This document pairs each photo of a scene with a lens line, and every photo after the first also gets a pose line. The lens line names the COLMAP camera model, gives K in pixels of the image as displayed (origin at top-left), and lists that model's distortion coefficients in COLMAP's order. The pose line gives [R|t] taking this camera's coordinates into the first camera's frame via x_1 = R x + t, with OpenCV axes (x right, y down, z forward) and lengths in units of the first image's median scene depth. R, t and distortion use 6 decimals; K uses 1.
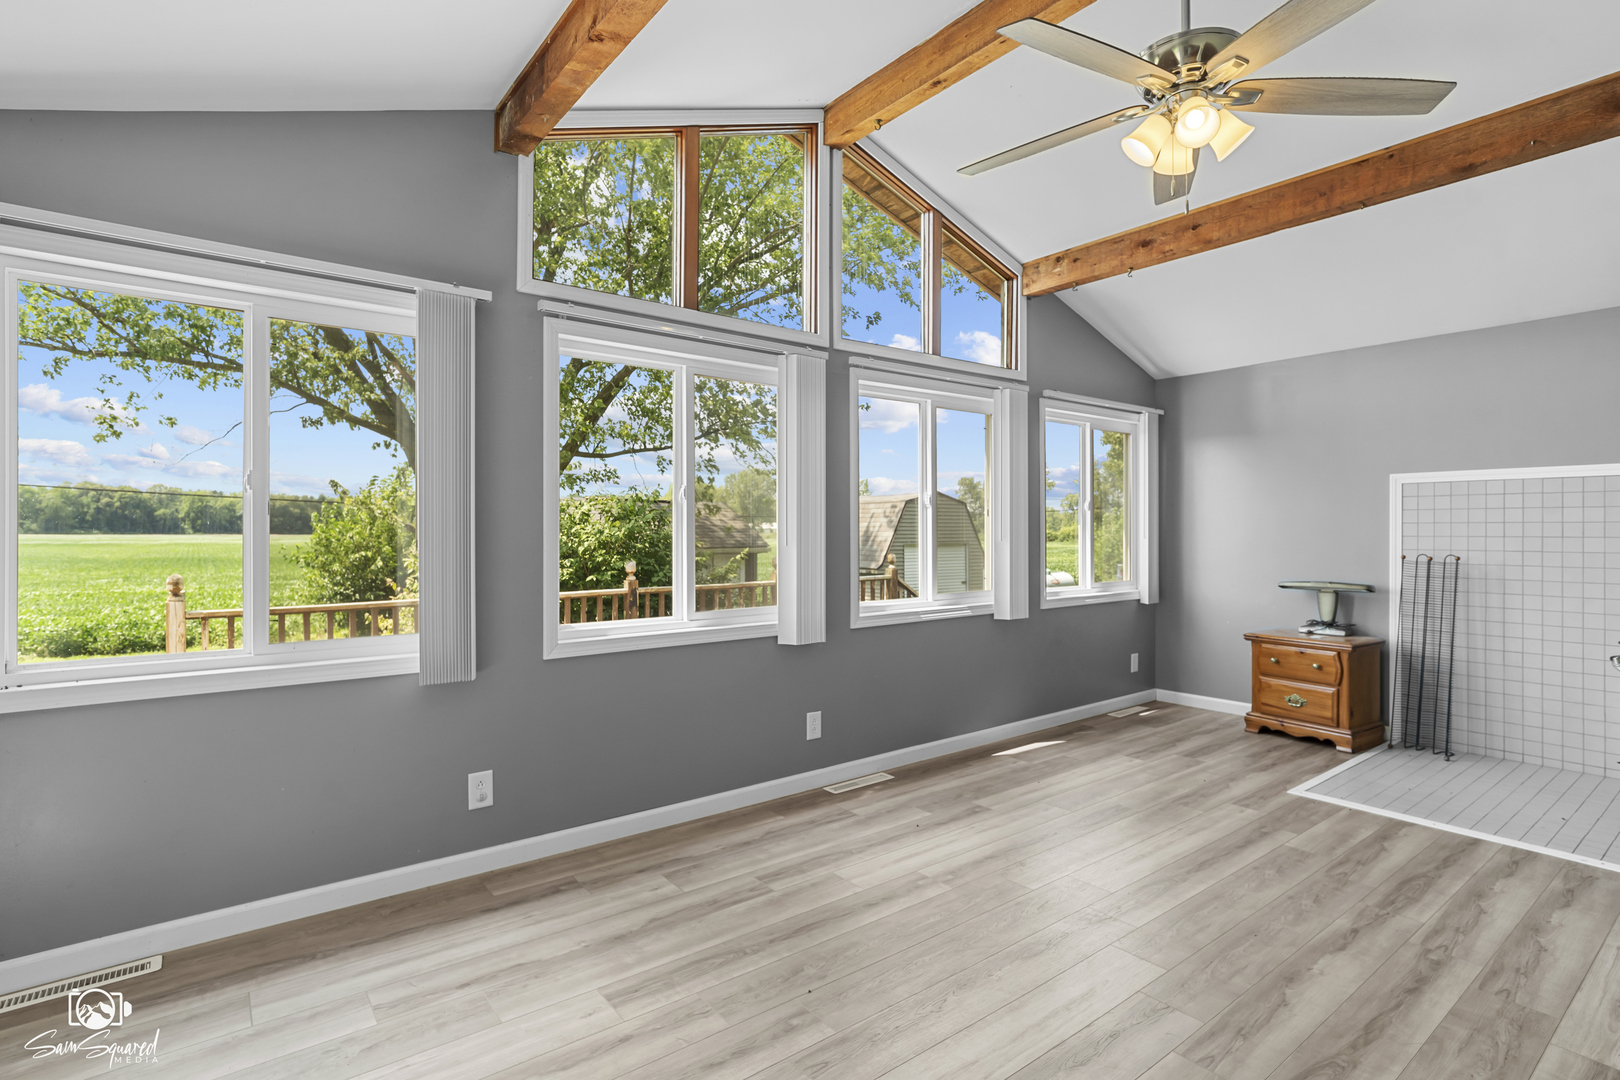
lens RADIAL K [[773.5, 0, 809.9], [0, 773.5, 520.7], [0, 0, 1]] dist [-0.021194, 0.011863]
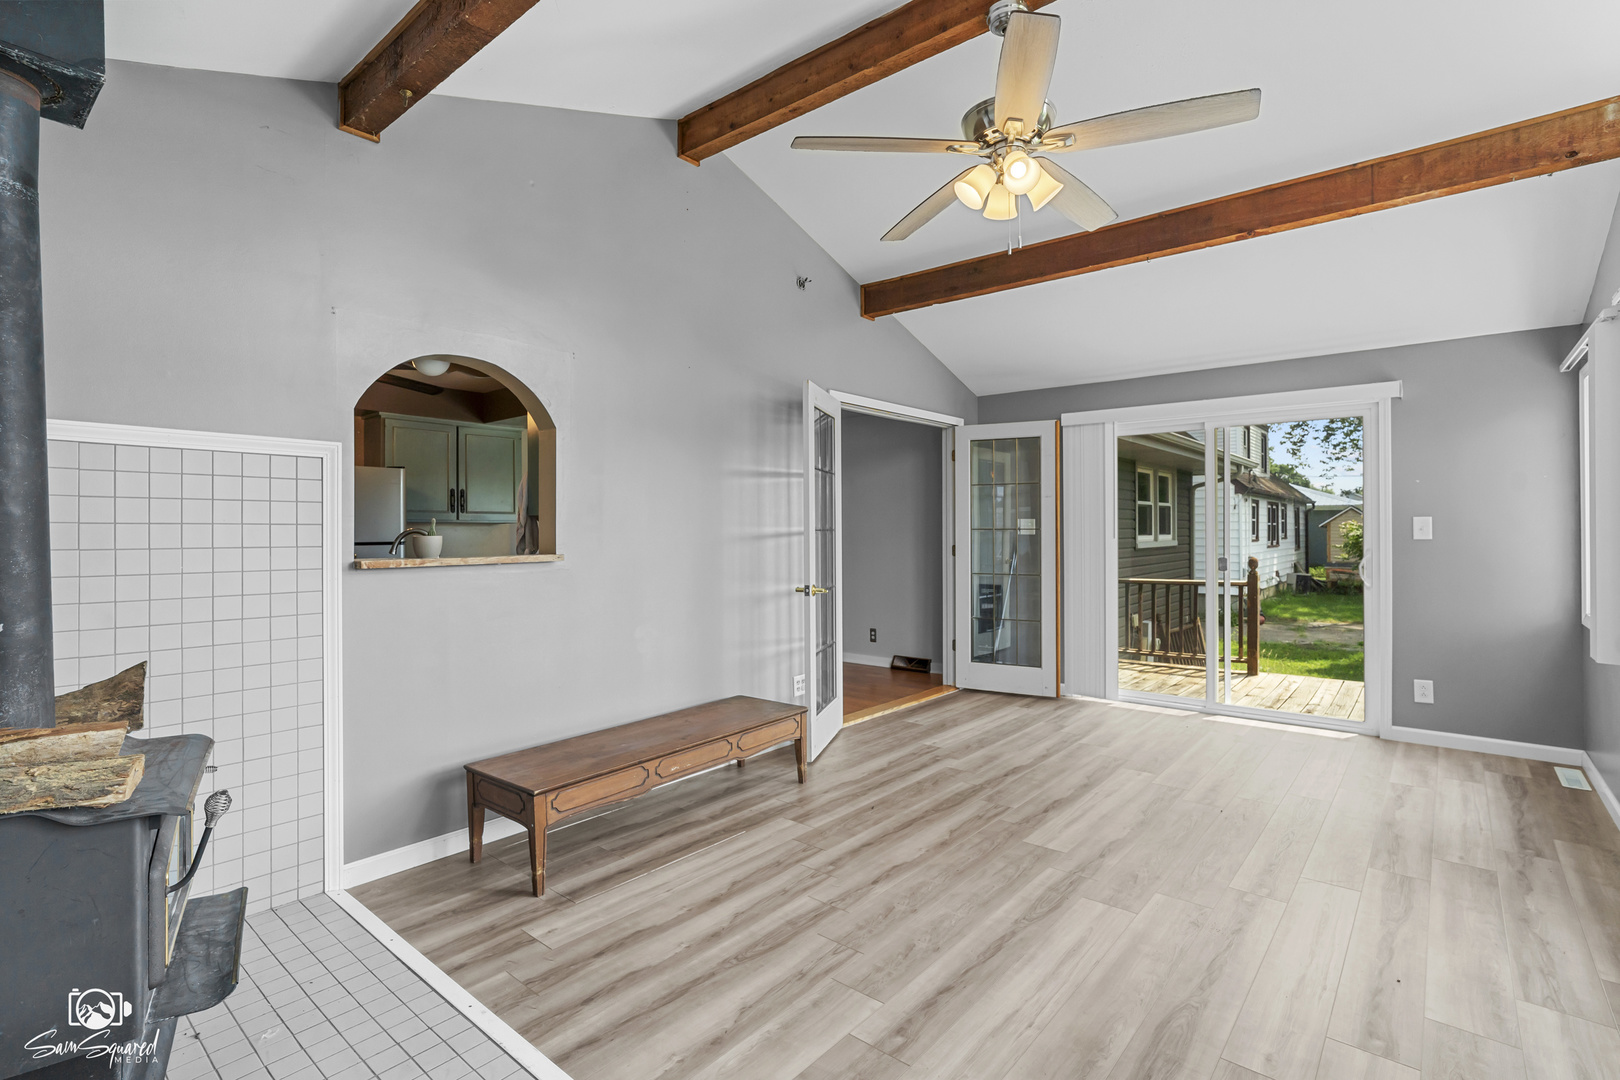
lens RADIAL K [[773.5, 0, 809.9], [0, 773.5, 520.7], [0, 0, 1]] dist [-0.021194, 0.011863]
pose [[-0.975195, -0.000674, -0.221348, 0.947195], [0.004286, 0.999750, -0.021927, 0.022425], [0.221308, -0.022332, -0.974948, 1.881776]]
